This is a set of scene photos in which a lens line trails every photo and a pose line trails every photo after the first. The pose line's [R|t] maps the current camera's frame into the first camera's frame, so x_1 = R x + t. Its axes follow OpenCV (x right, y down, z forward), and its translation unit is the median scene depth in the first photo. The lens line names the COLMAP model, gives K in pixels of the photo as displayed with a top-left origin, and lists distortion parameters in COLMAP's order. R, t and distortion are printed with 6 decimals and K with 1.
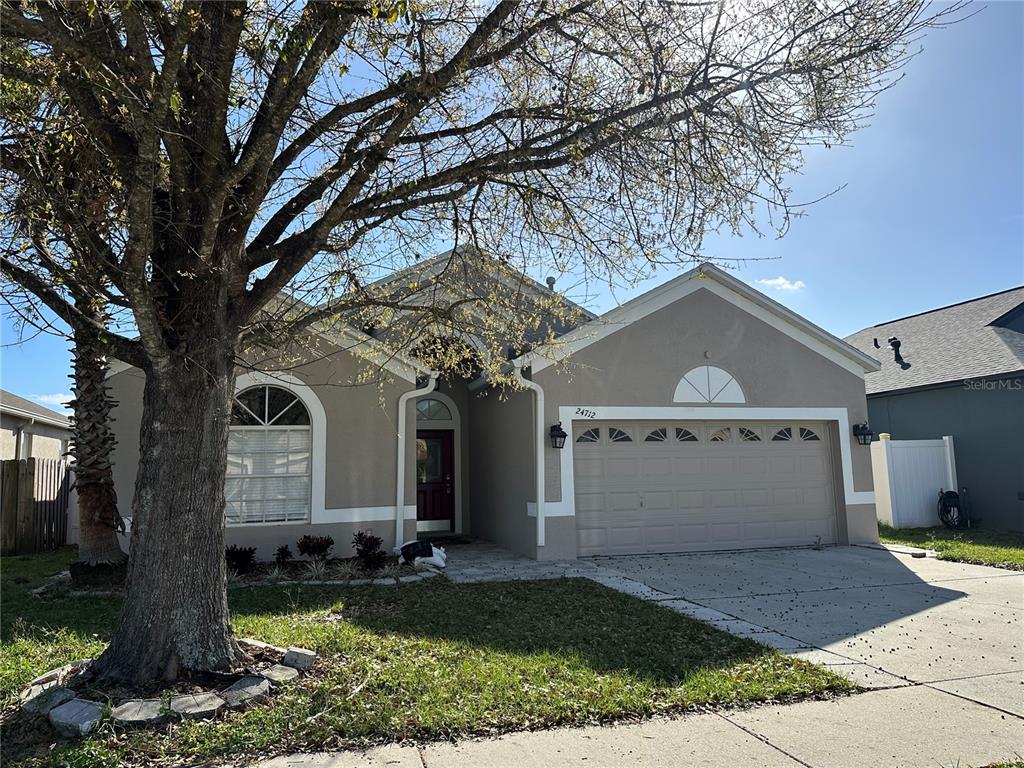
lens RADIAL K [[715.7, 0, 505.1], [0, 715.7, 383.9], [0, 0, 1]] dist [0.069388, -0.094553]
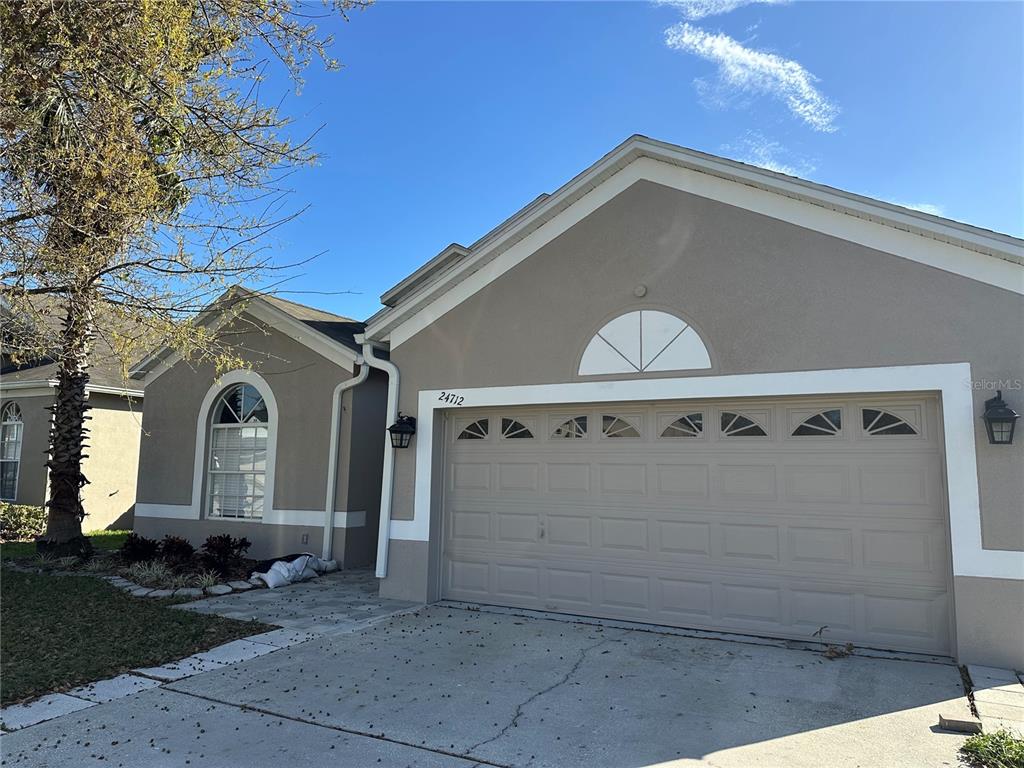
lens RADIAL K [[715.7, 0, 516.4], [0, 715.7, 375.2], [0, 0, 1]] dist [0.069388, -0.094553]
pose [[0.717931, -0.060161, -0.693509, 0.638828], [0.062171, 0.997819, -0.022199, 0.036538], [0.693332, -0.027179, 0.720106, 0.518696]]
